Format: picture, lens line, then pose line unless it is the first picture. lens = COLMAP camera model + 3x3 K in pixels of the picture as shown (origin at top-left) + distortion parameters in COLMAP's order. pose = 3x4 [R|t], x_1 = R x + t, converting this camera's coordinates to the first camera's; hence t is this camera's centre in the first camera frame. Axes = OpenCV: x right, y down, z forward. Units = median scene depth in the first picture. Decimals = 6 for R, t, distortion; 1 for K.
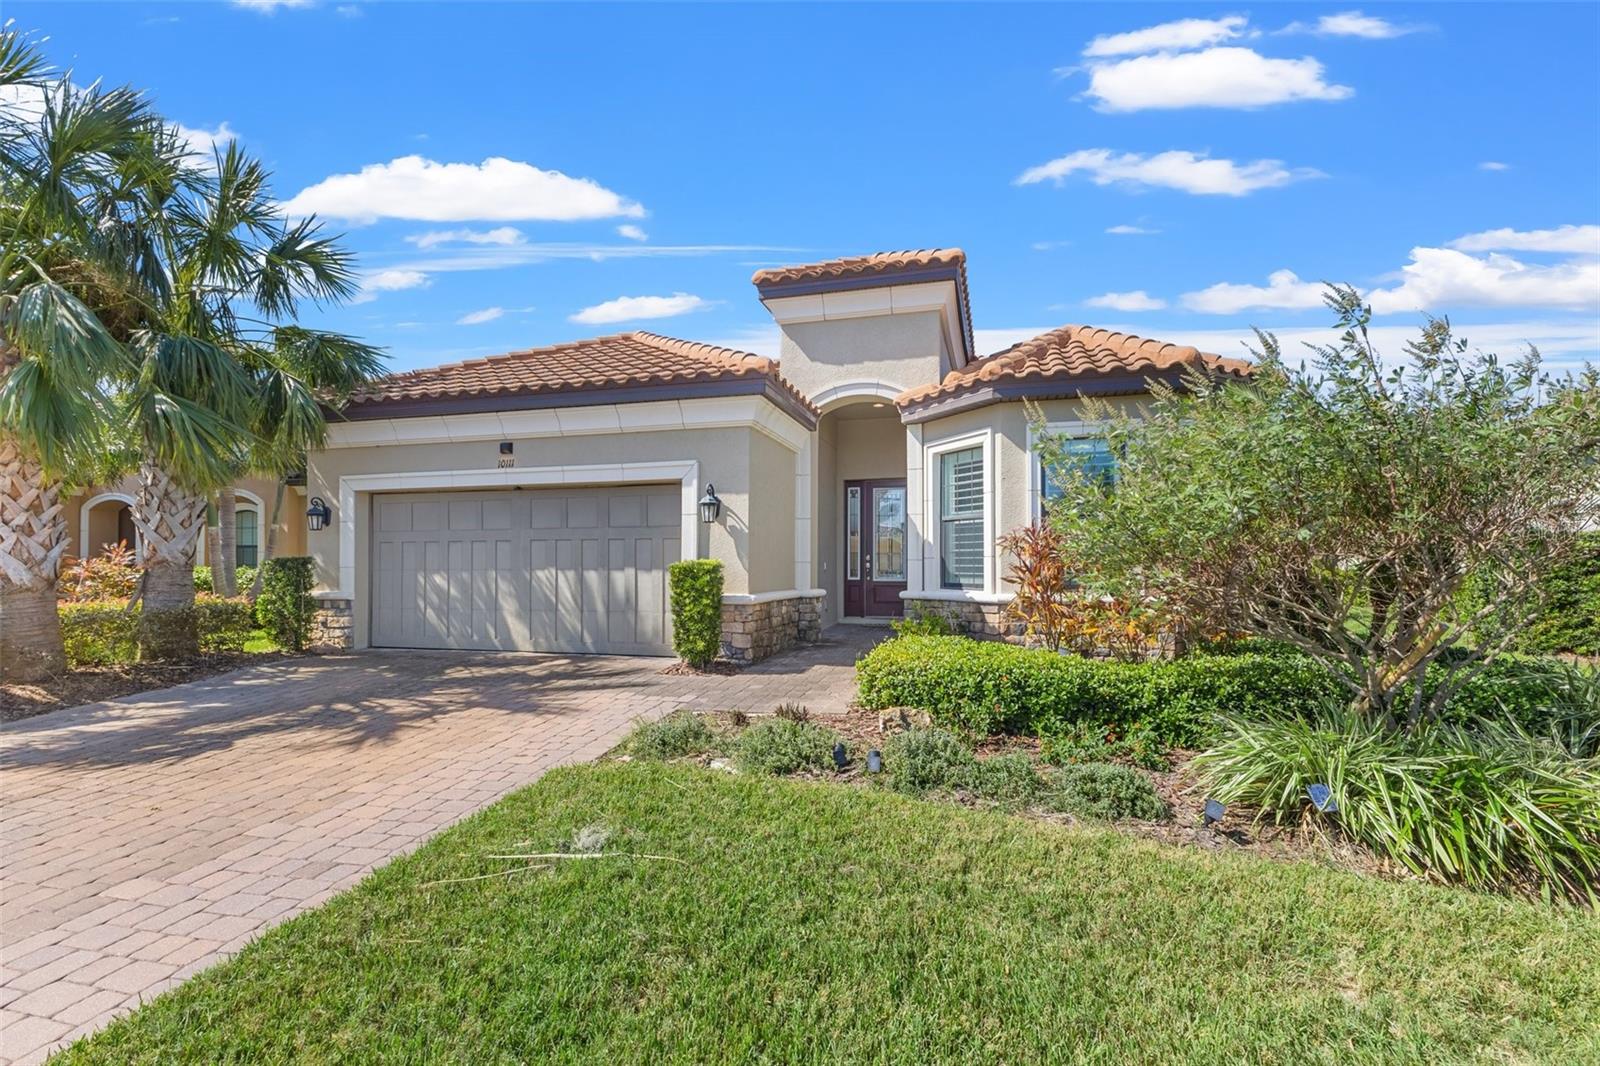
lens RADIAL K [[696.0, 0, 801.2], [0, 696.0, 555.3], [0, 0, 1]] dist [-0.000414, -0.000020]
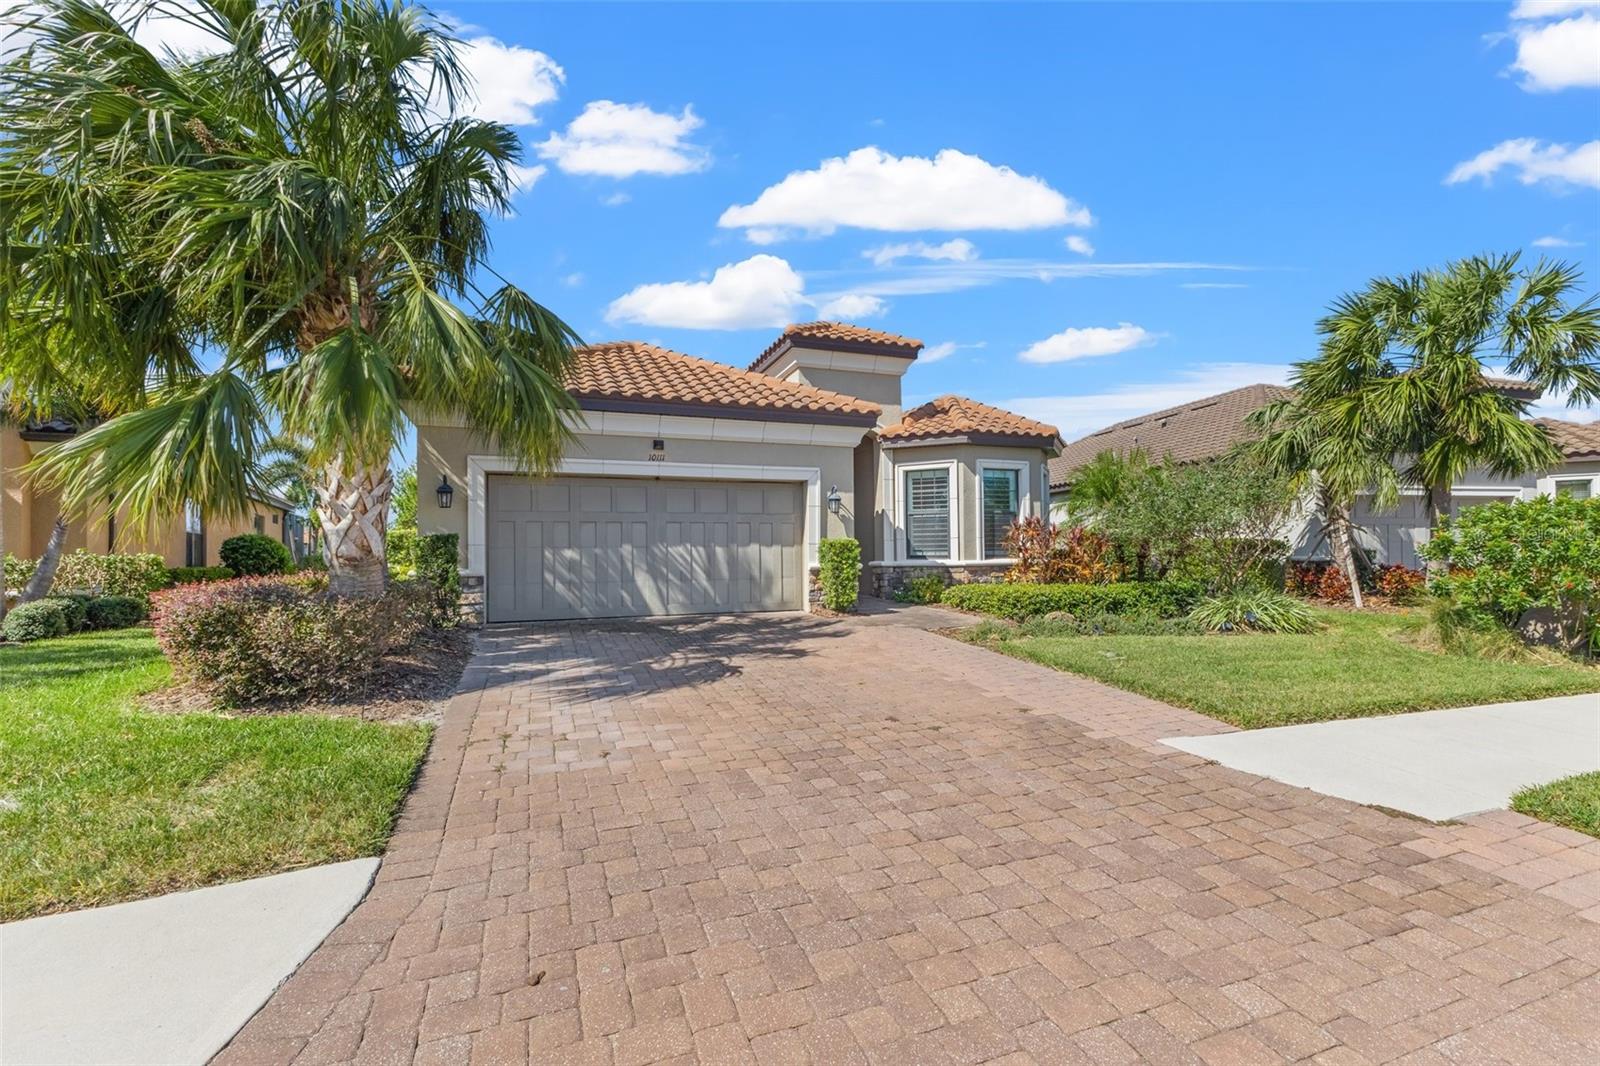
lens RADIAL K [[697.1, 0, 800.0], [0, 697.1, 533.0], [0, 0, 1]] dist [0.000410, 0.000005]
pose [[0.825822, 0.012139, 0.563800, -0.897740], [-0.000298, 0.999778, -0.021089, 0.023797], [-0.563930, 0.017248, 0.825642, -0.131766]]
